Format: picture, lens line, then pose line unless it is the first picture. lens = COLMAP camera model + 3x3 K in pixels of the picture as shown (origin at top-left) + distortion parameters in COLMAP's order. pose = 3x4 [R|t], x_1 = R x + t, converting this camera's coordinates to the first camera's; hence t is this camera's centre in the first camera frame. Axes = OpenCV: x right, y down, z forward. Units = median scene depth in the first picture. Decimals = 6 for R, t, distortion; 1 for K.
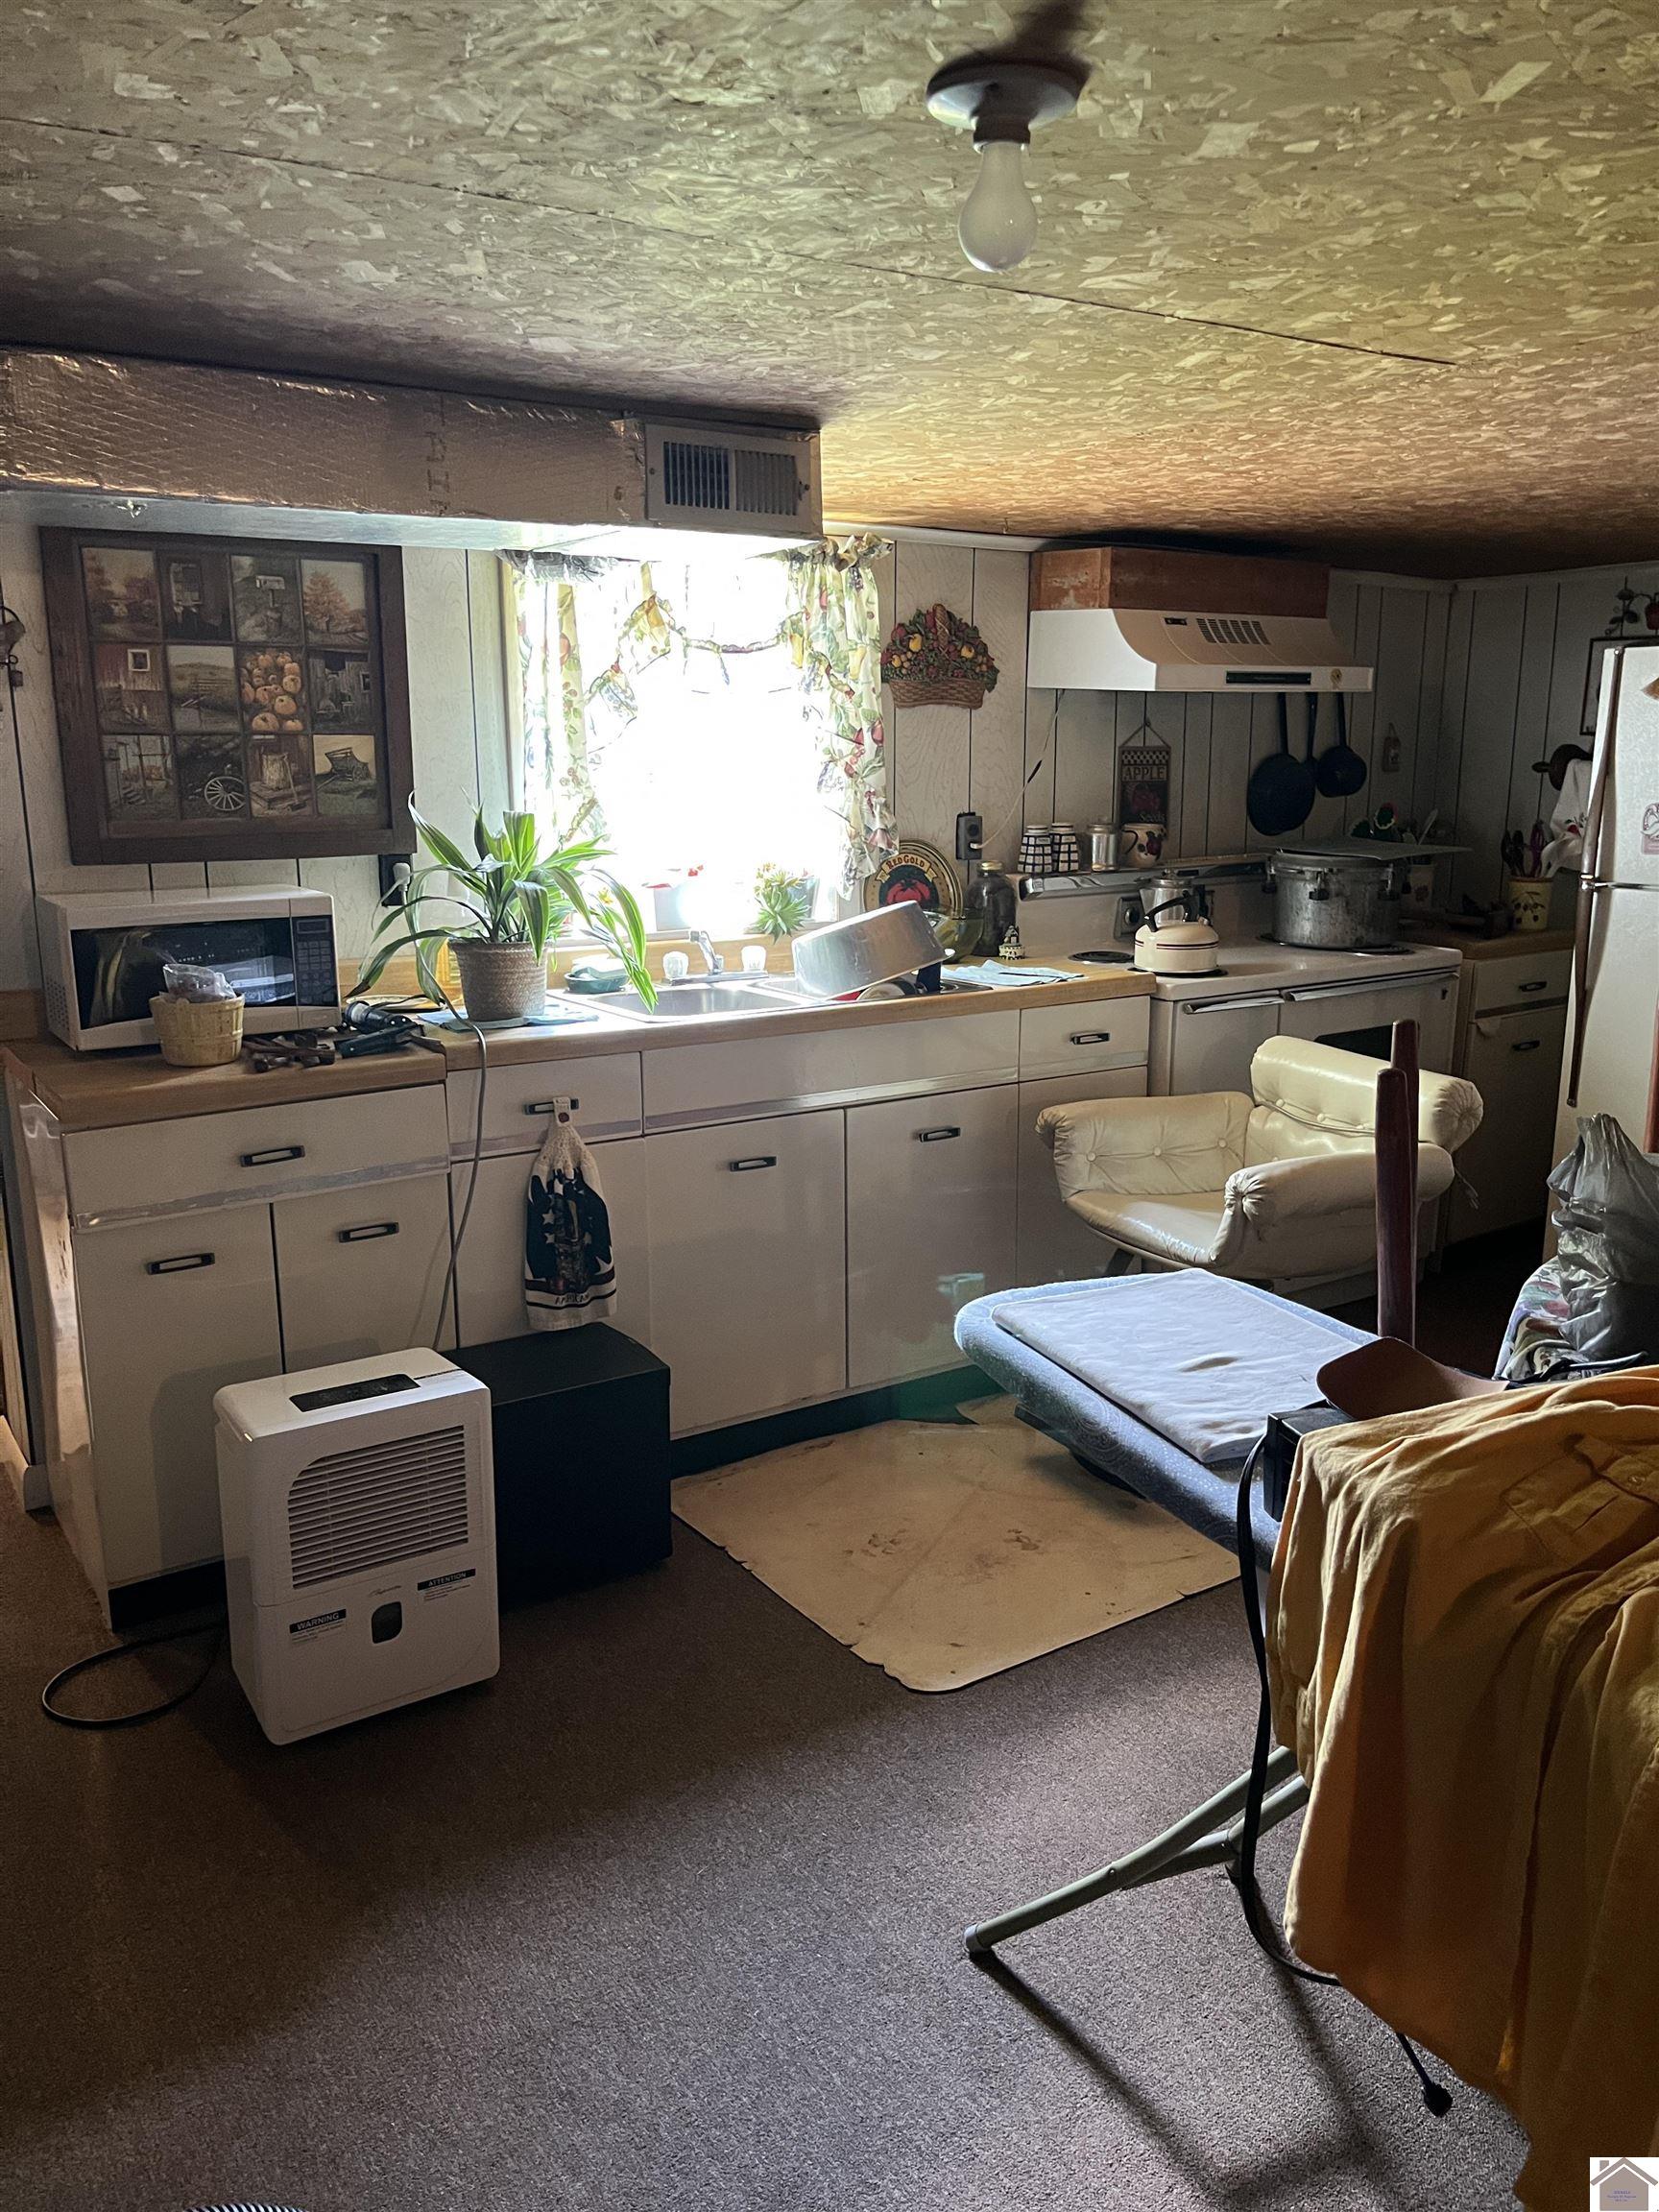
lens RADIAL K [[1653.1, 0, 820.4], [0, 1653.1, 1116.9], [0, 0, 1]] dist [0.050161, -0.108914]
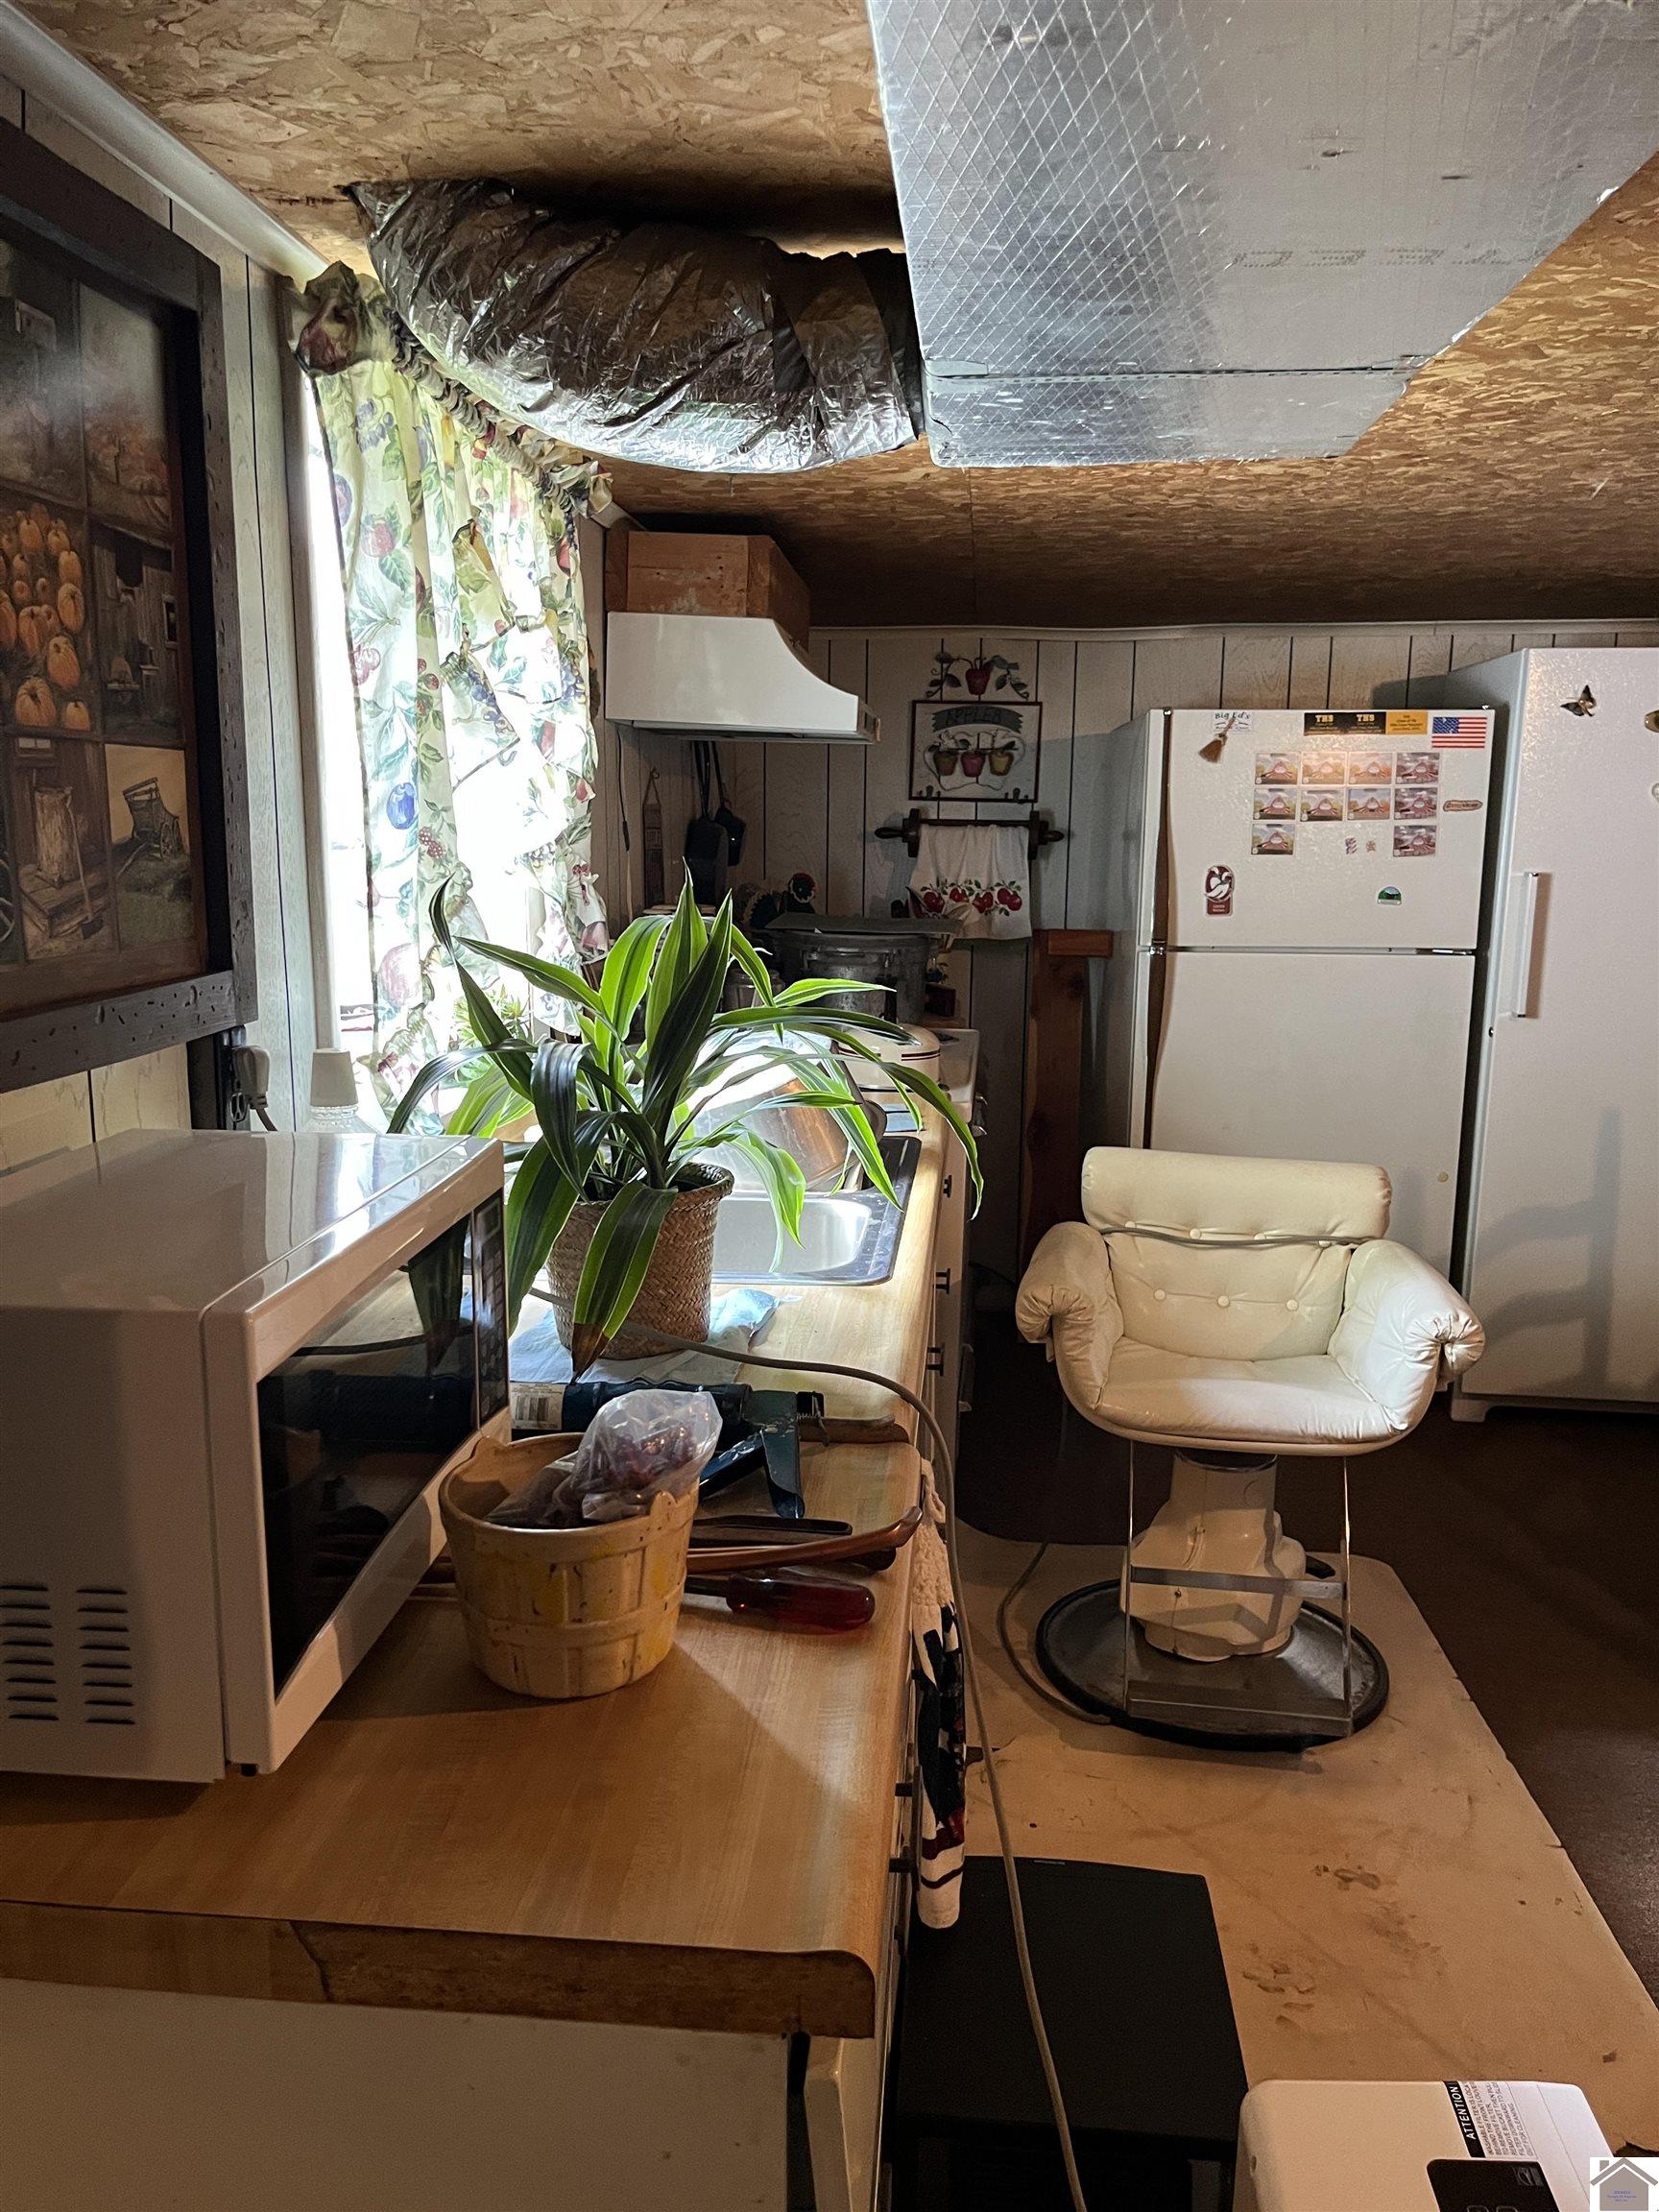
lens RADIAL K [[1690.1, 0, 829.5], [0, 1690.1, 1106.0], [0, 0, 1]] dist [0.109309, -0.115110]
pose [[0.607734, -0.127336, 0.783865, -0.528683], [0.166445, 0.985562, 0.031055, -0.129991], [-0.776502, 0.111597, 0.620154, 0.625653]]
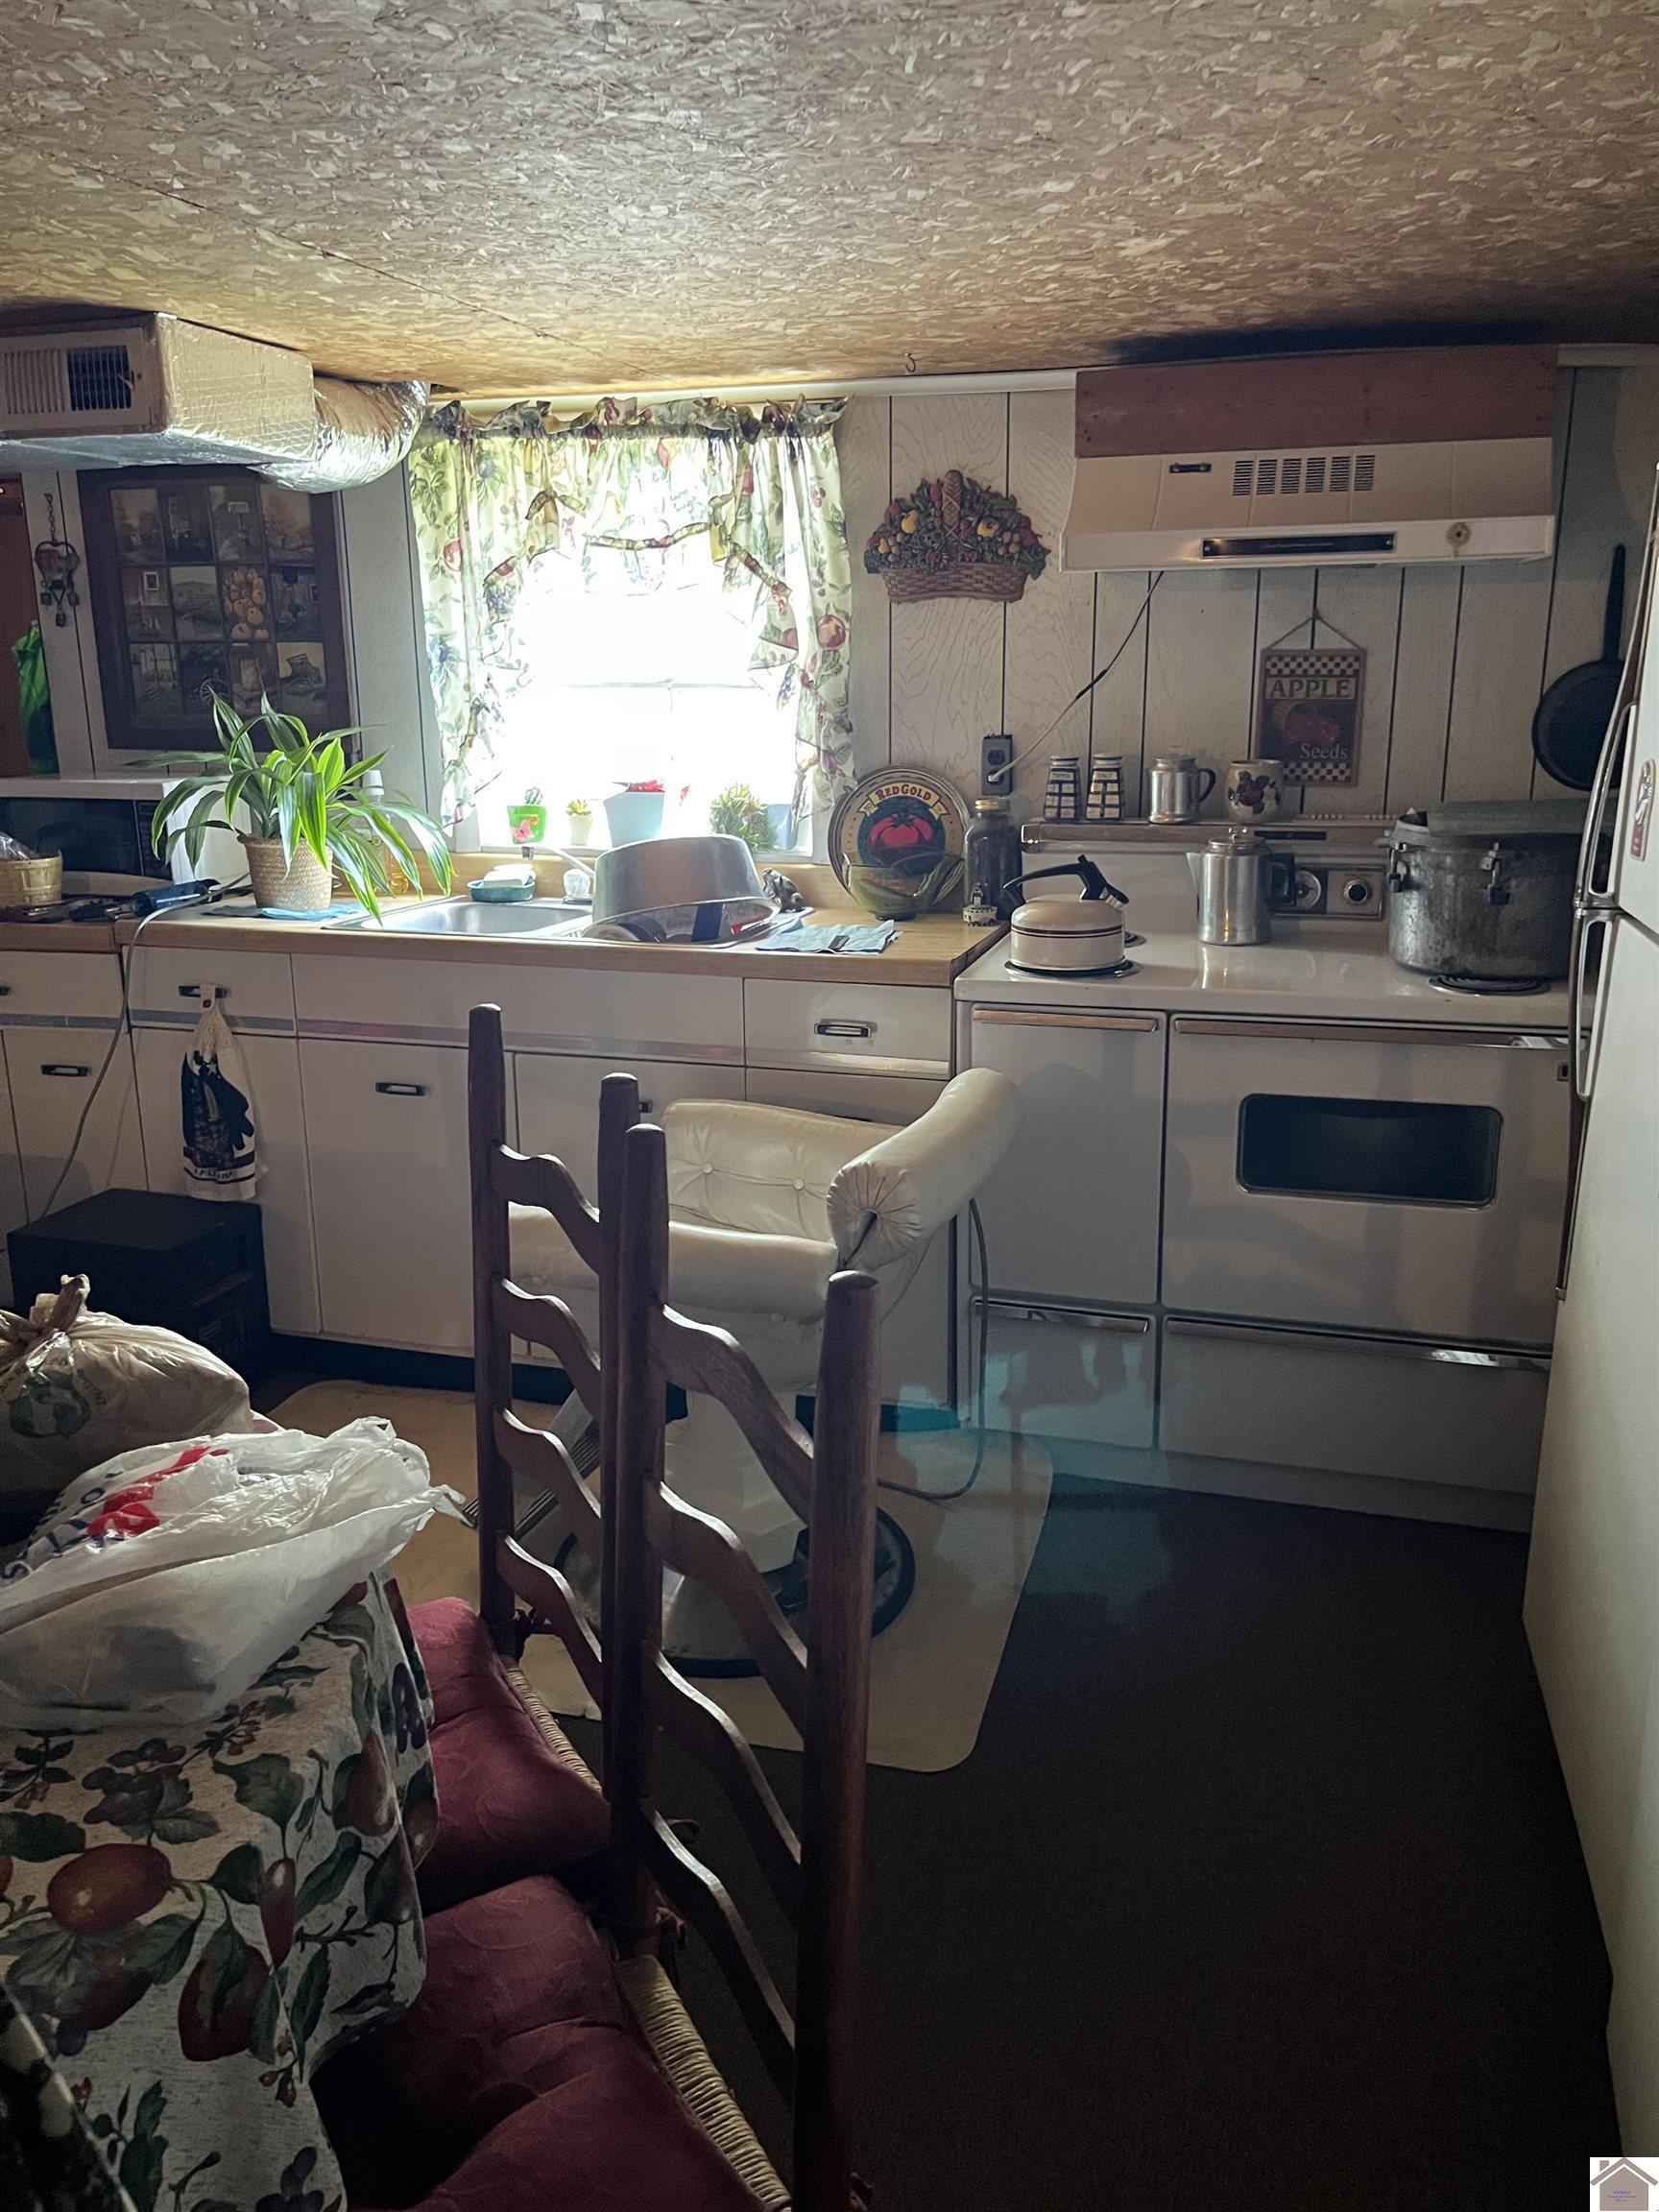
lens RADIAL K [[1659.9, 0, 829.5], [0, 1659.9, 1106.0], [0, 0, 1]] dist [0.016657, -0.003521]
pose [[0.655993, 0.197289, -0.728526, 0.825400], [-0.162223, 0.979529, 0.119189, -0.116925], [0.737127, 0.039997, 0.674569, 0.525627]]
